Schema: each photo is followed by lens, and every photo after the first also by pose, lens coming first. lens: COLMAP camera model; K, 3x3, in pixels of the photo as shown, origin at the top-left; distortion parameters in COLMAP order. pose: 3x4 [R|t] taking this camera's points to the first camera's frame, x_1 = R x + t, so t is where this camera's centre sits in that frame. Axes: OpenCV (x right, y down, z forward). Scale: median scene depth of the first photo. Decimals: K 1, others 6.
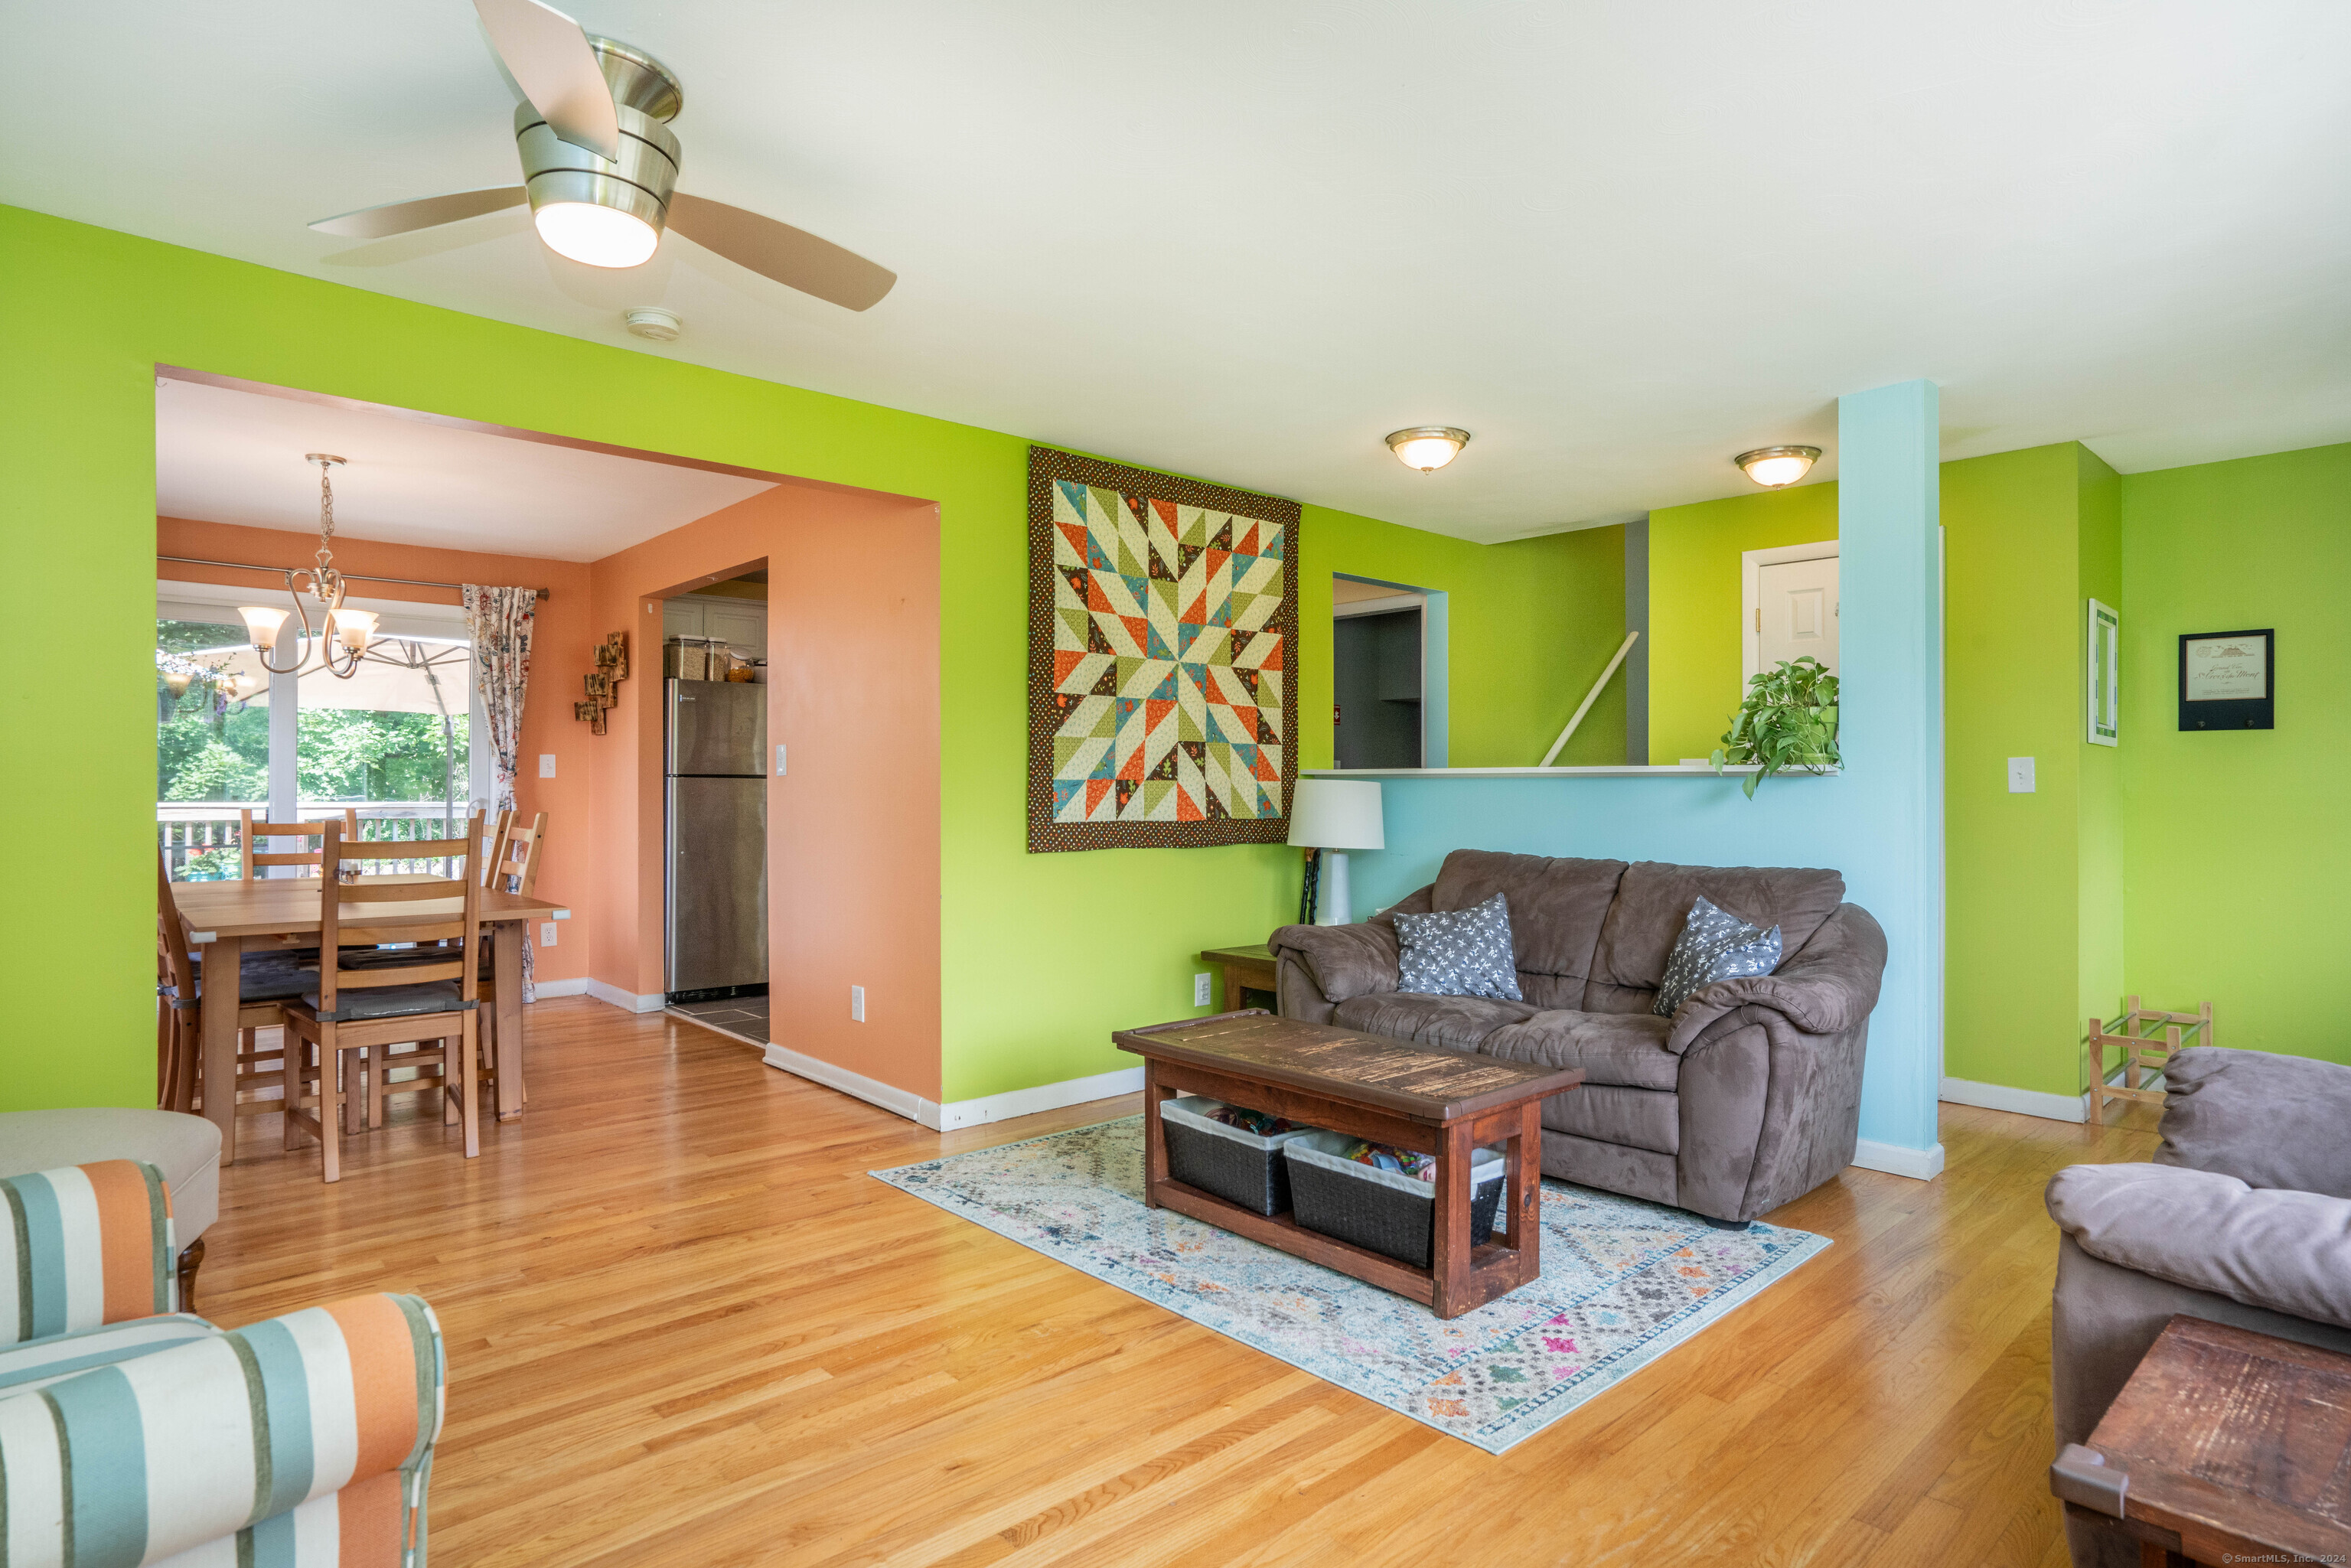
lens RADIAL K [[1253.7, 0, 1193.3], [0, 1253.7, 784.8], [0, 0, 1]] dist [-0.028002, 0.008835]
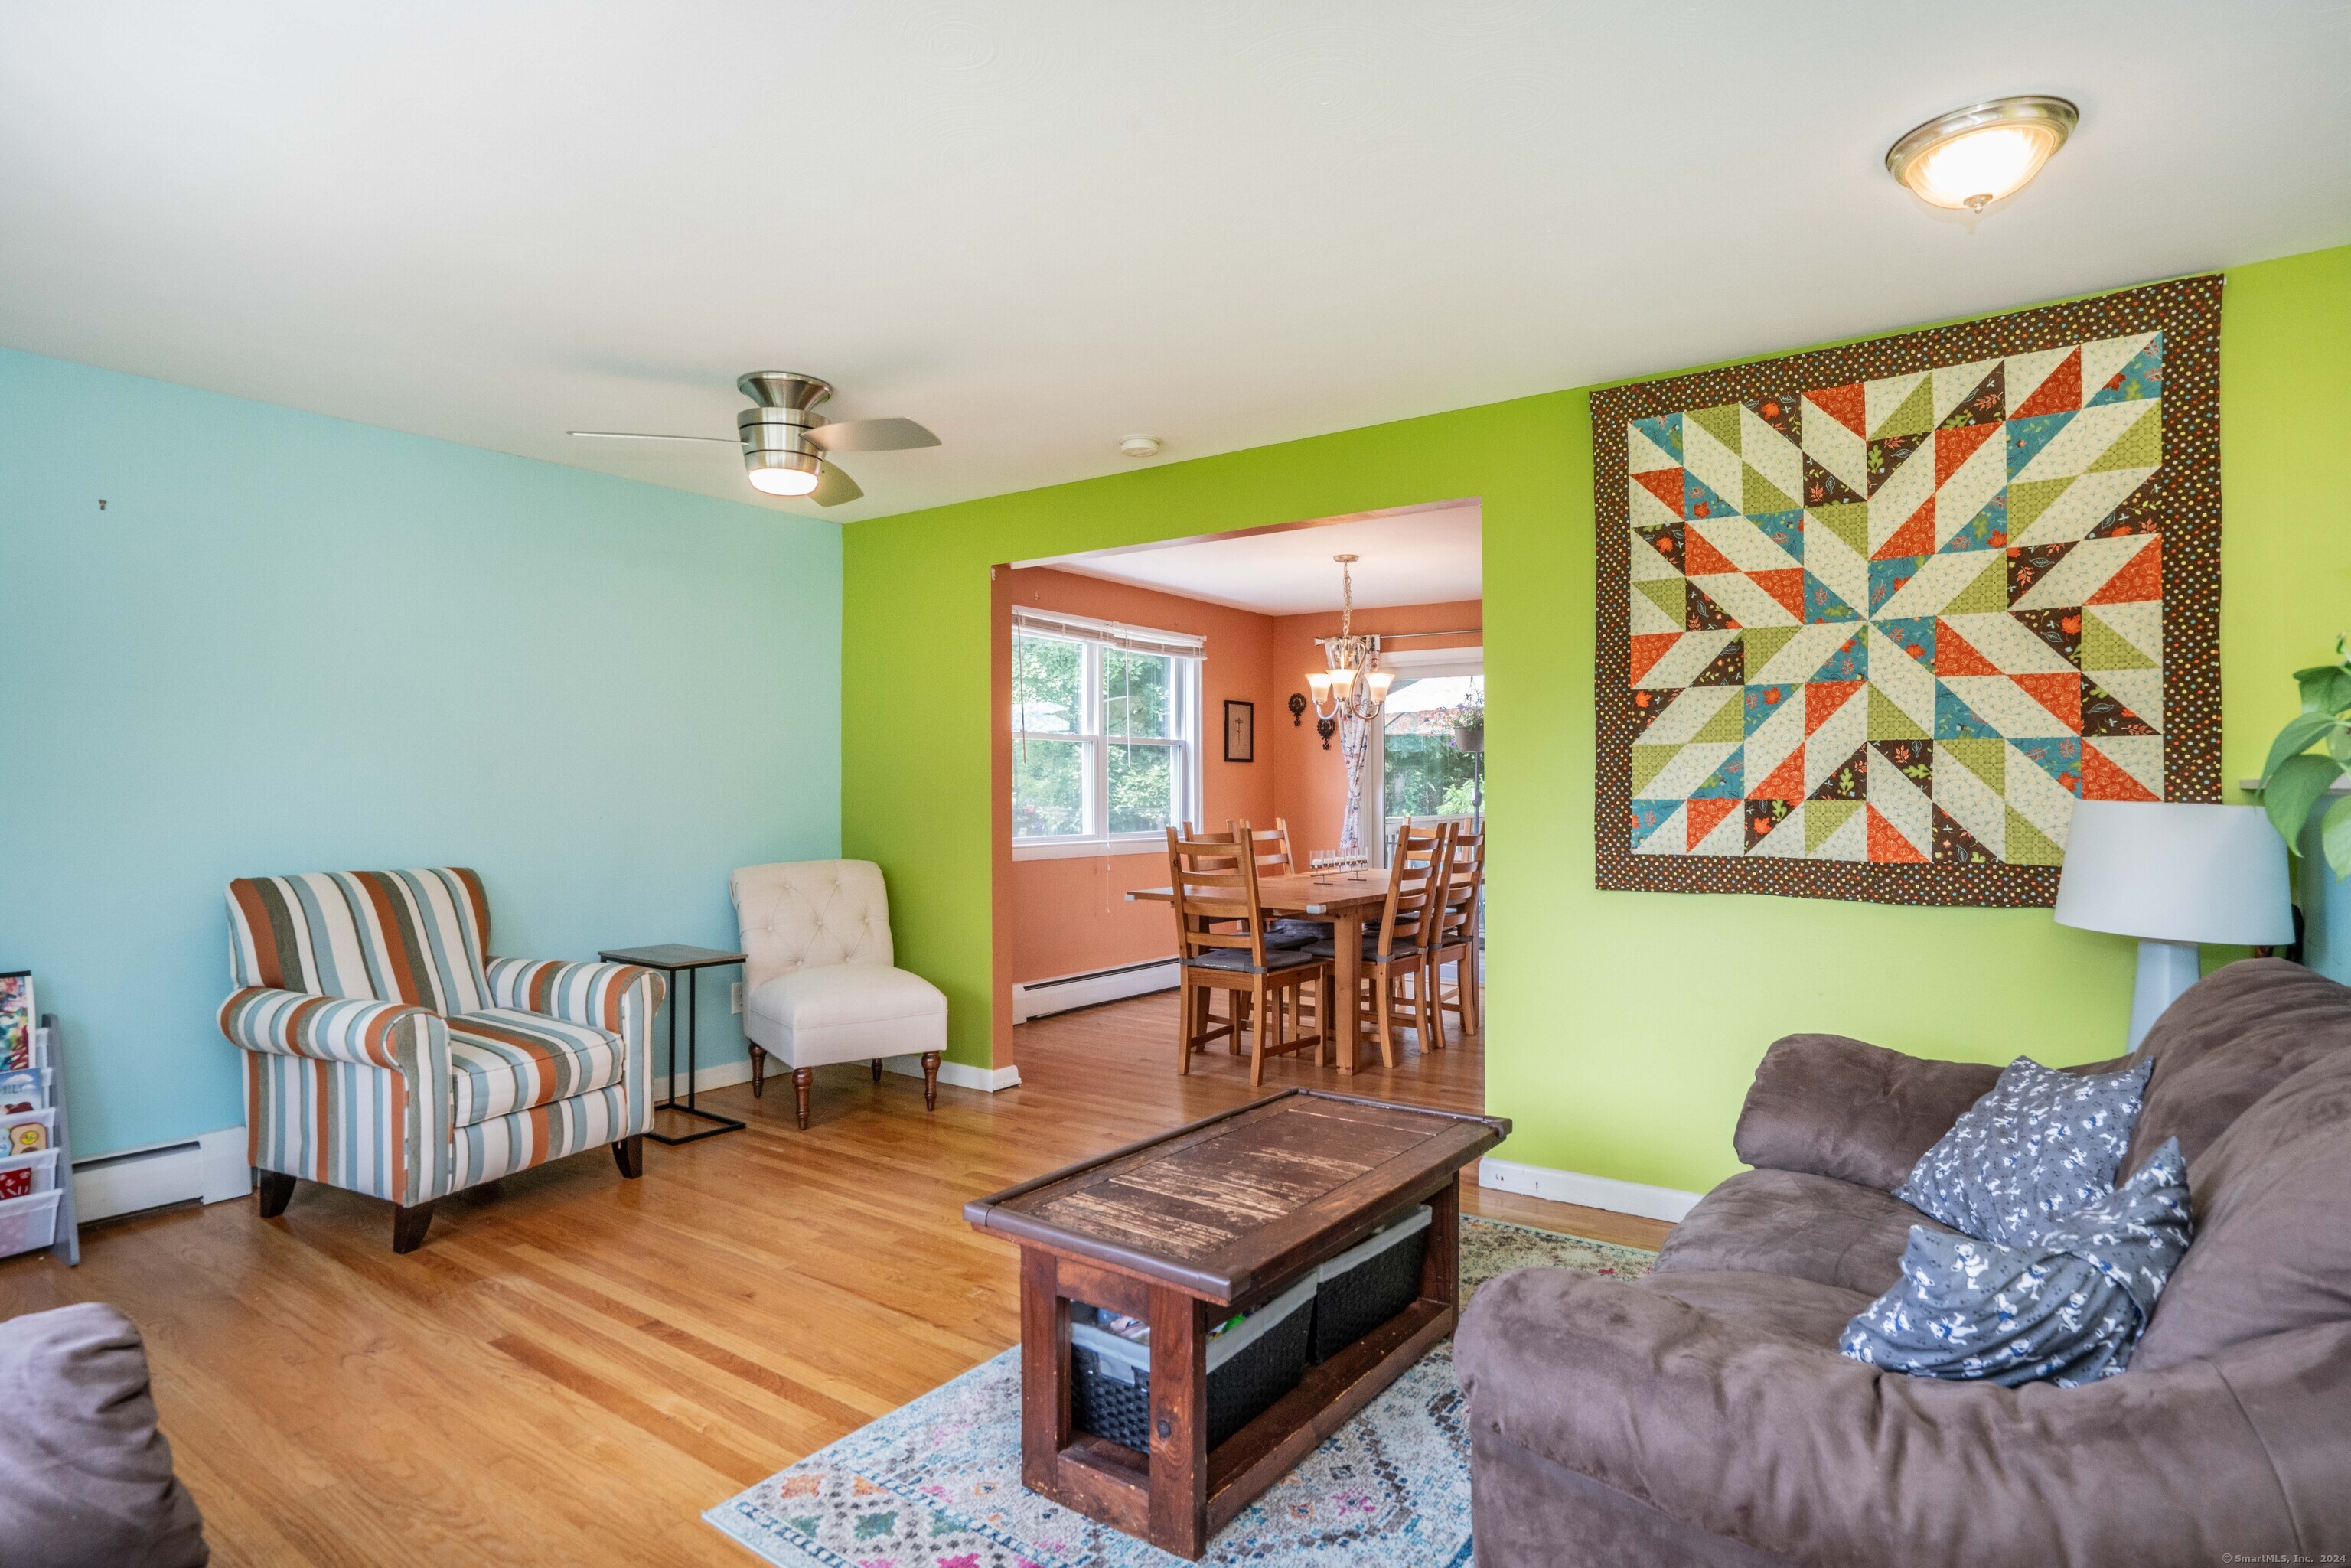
lens RADIAL K [[1253.7, 0, 1193.3], [0, 1253.7, 784.8], [0, 0, 1]] dist [-0.028002, 0.008835]
pose [[0.200576, -0.006020, -0.979660, 0.579155], [0.002790, 0.999981, -0.005573, -0.009474], [0.979674, -0.001616, 0.200588, 0.541559]]
